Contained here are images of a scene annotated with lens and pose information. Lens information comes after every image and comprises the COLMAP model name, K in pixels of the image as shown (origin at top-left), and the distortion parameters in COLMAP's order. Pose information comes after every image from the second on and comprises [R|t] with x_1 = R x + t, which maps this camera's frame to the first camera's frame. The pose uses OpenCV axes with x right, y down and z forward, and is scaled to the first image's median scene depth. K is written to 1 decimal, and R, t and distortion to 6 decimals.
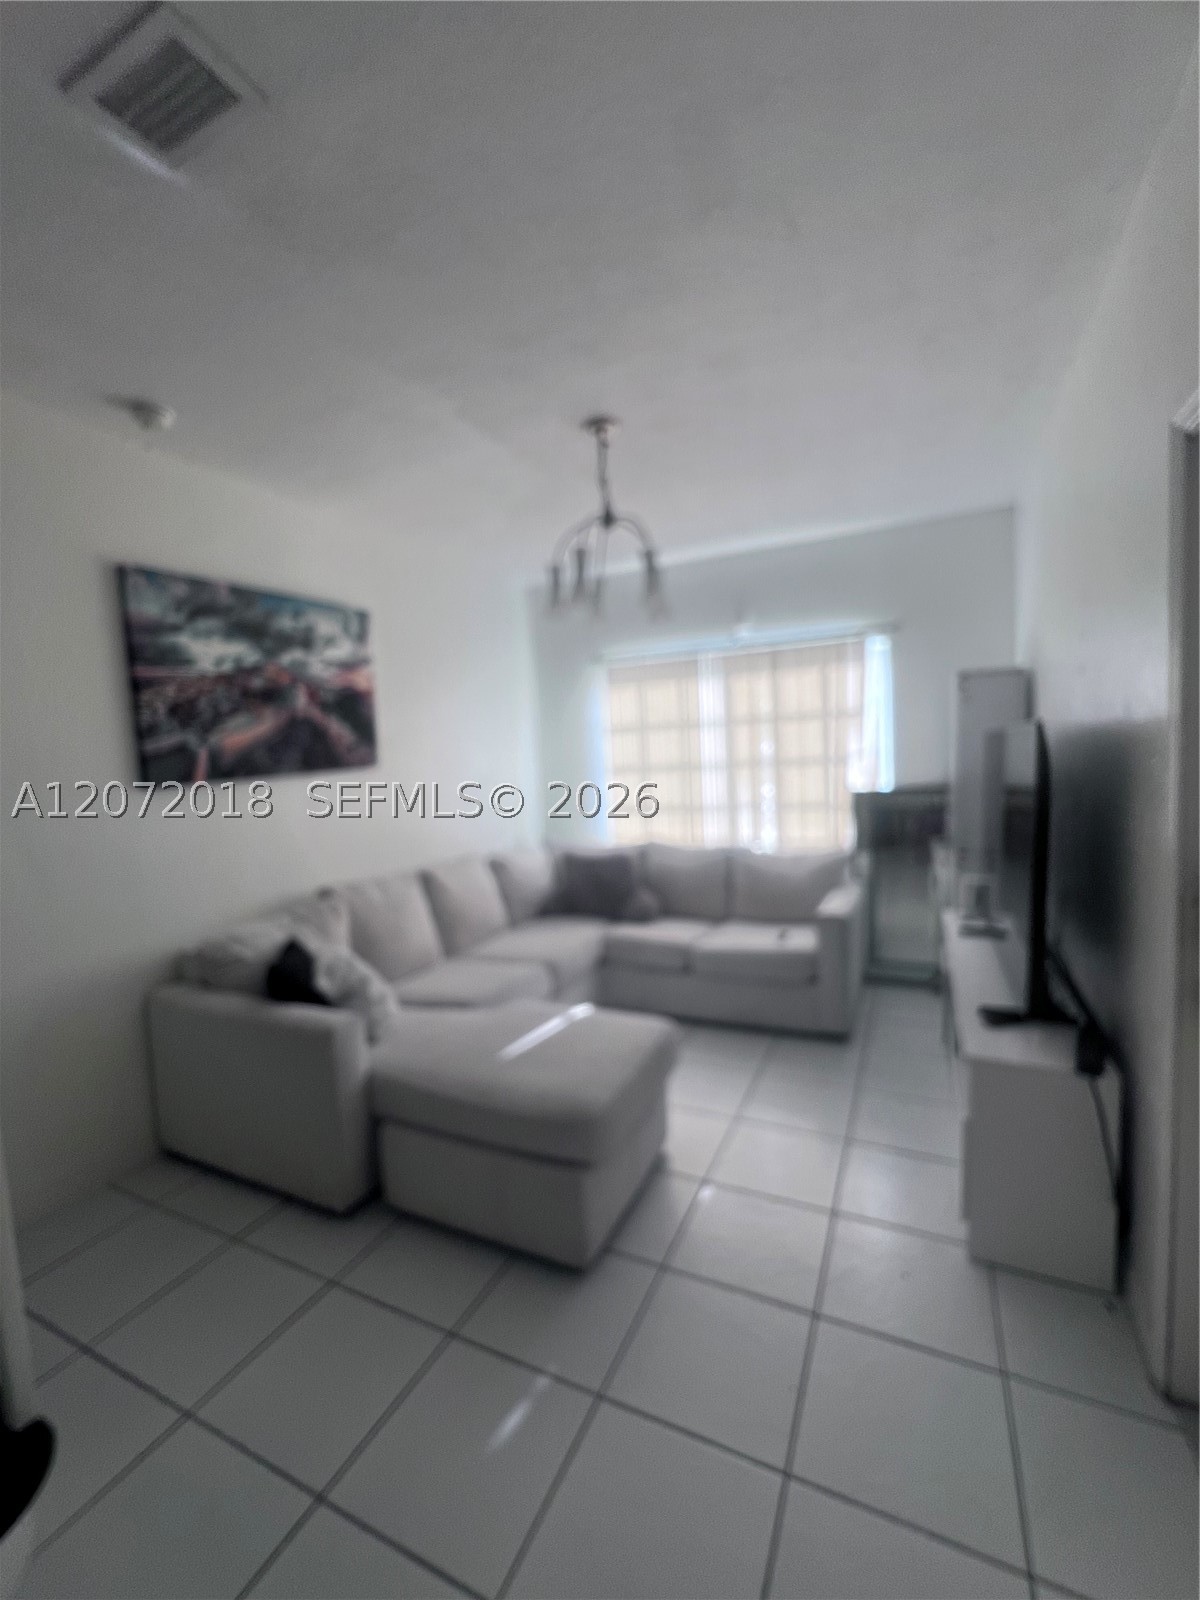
lens RADIAL K [[651.0, 0, 612.8], [0, 651.0, 804.1], [0, 0, 1]] dist [-0.005539, -0.000136]
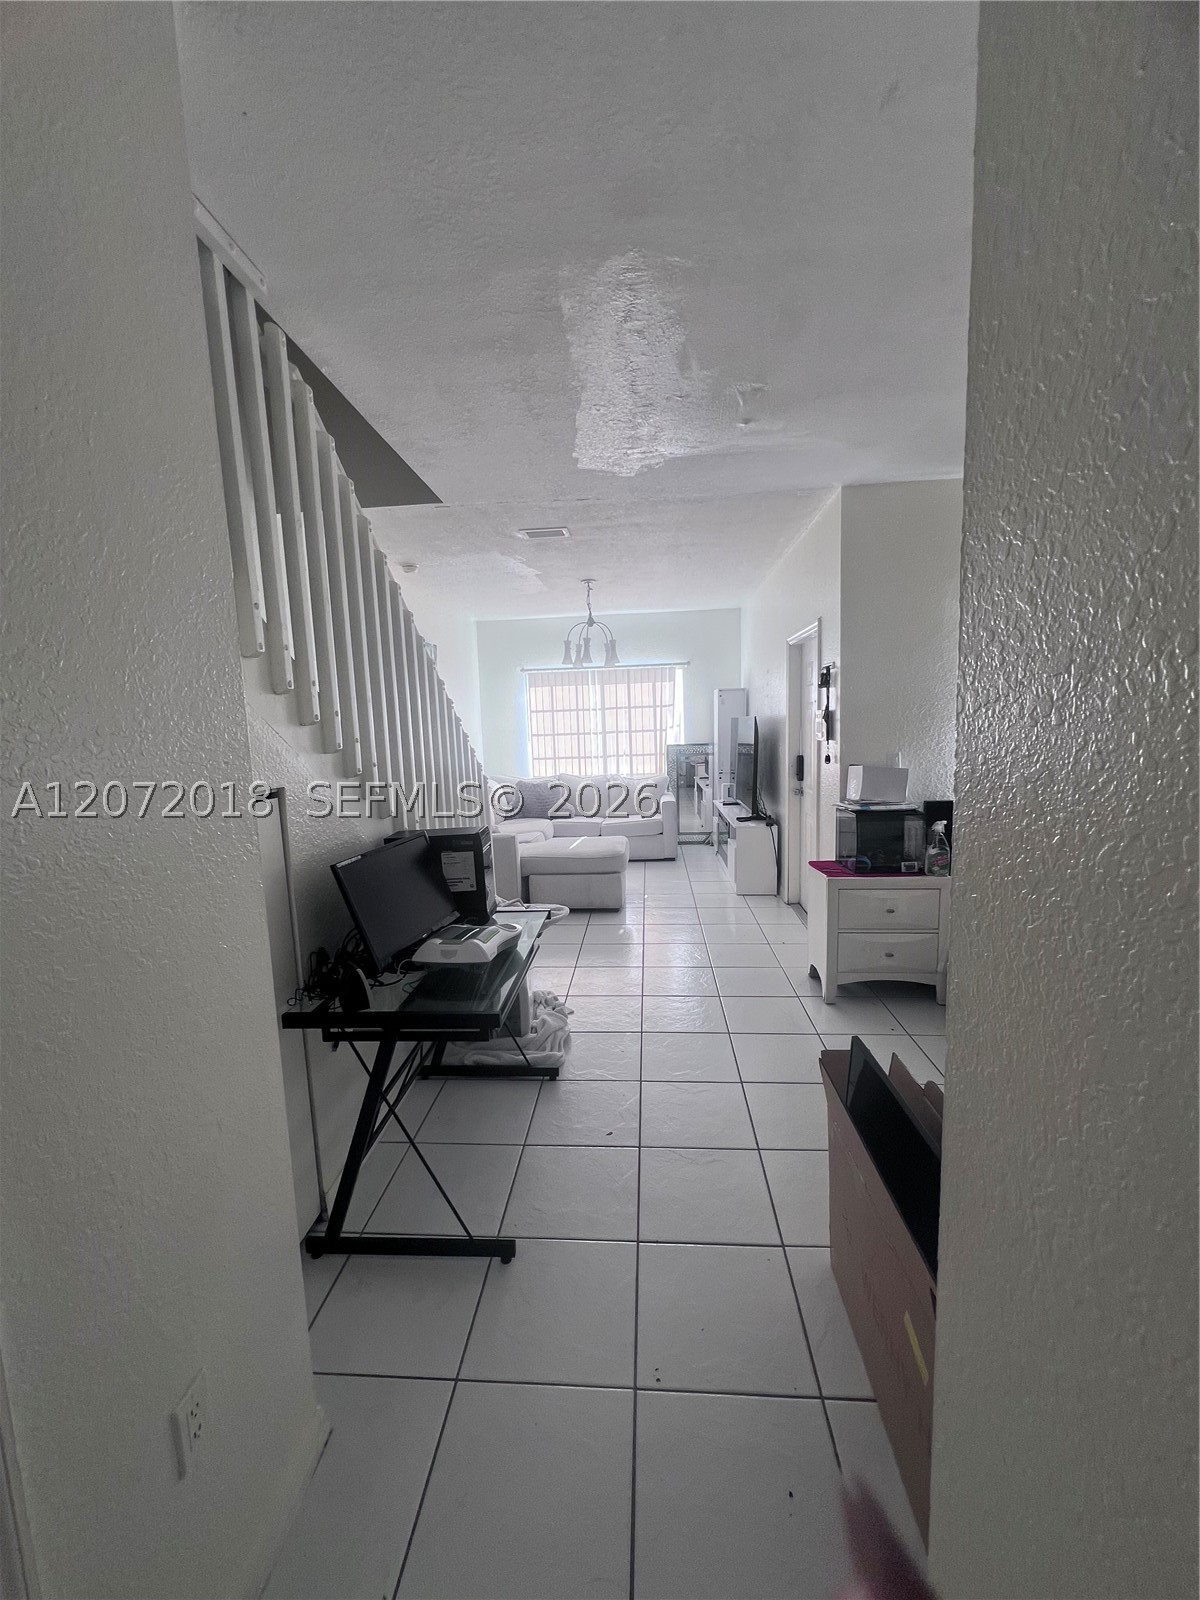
lens RADIAL K [[651.0, 0, 593.2], [0, 651.0, 802.5], [0, 0, 1]] dist [-0.005539, -0.000136]
pose [[0.935738, -0.032789, 0.351170, -0.827720], [0.020907, 0.999075, 0.037576, 0.111762], [-0.352077, -0.027819, 0.935558, -1.166646]]
